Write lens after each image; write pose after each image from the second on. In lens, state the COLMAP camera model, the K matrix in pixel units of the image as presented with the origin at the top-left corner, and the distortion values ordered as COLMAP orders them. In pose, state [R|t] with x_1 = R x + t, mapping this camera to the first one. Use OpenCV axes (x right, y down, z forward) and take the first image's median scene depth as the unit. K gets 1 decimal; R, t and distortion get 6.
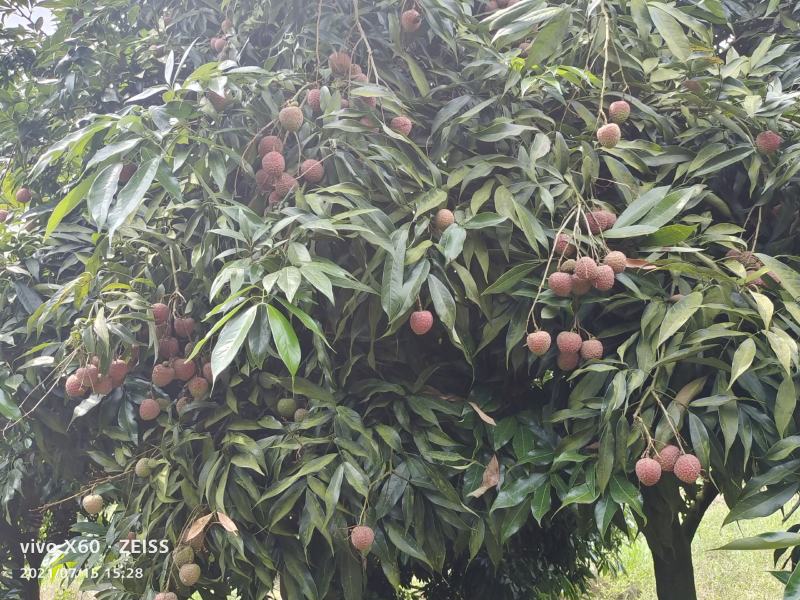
lens RADIAL K [[785.3, 0, 400.0], [0, 785.3, 300.0], [0, 0, 1]] dist [0.123587, -0.232856]
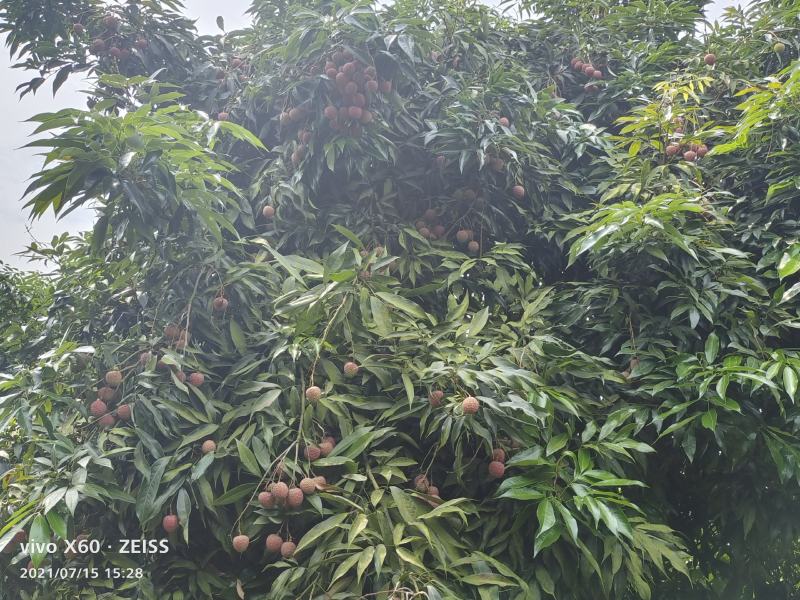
lens RADIAL K [[785.3, 0, 400.0], [0, 785.3, 300.0], [0, 0, 1]] dist [0.123587, -0.232856]
pose [[0.975971, 0.002572, -0.217886, 0.720136], [-0.034786, 0.988945, -0.144143, -0.173381], [0.215107, 0.148258, 0.965271, -0.377532]]
